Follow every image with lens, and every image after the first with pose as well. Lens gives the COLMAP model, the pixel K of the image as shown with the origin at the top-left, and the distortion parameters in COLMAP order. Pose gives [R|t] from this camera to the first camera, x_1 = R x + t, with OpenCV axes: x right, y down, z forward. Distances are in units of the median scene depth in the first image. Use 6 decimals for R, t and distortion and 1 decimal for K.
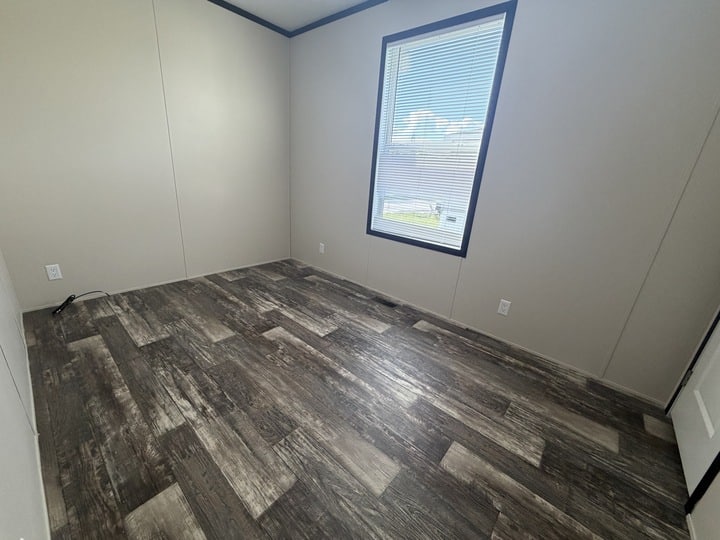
lens RADIAL K [[286.7, 0, 357.9], [0, 286.7, 262.1], [0, 0, 1]] dist [0.000560, 0.000988]
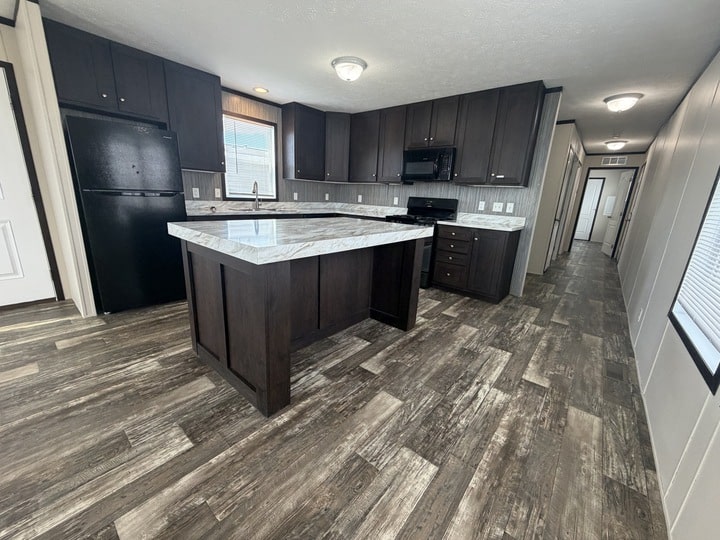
lens RADIAL K [[286.7, 0, 356.3], [0, 286.7, 271.4], [0, 0, 1]] dist [0.000560, 0.000988]
pose [[-0.004207, -0.320844, 0.947123, -1.533874], [0.261939, 0.913707, 0.310687, -0.514146], [-0.965075, 0.249395, 0.080197, 1.222516]]
